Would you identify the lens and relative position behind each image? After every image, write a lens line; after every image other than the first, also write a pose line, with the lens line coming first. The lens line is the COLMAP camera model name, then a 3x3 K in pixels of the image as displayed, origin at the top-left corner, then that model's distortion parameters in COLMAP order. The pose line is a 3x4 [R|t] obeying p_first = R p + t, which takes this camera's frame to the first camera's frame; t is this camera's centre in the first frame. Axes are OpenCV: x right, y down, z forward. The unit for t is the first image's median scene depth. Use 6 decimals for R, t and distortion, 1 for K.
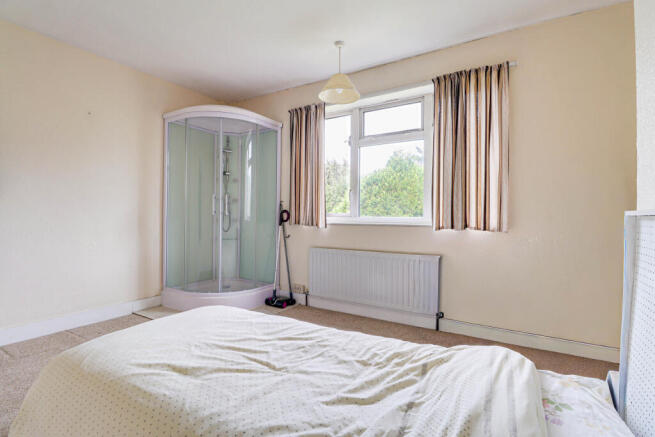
lens RADIAL K [[313.8, 0, 325.8], [0, 313.8, 218.9], [0, 0, 1]] dist [0.007660, -0.012995]
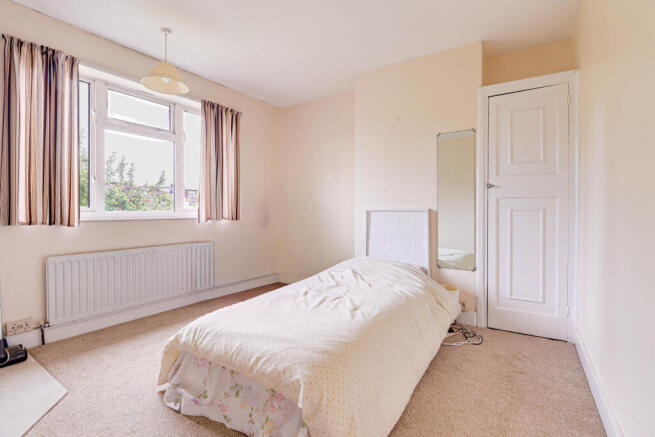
lens RADIAL K [[313.8, 0, 325.2], [0, 313.8, 214.6], [0, 0, 1]] dist [0.007660, -0.012995]
pose [[0.017734, -0.022490, 0.999590, -0.797606], [0.004779, 0.999737, 0.022408, -0.014948], [-0.999831, 0.004380, 0.017837, 0.434823]]
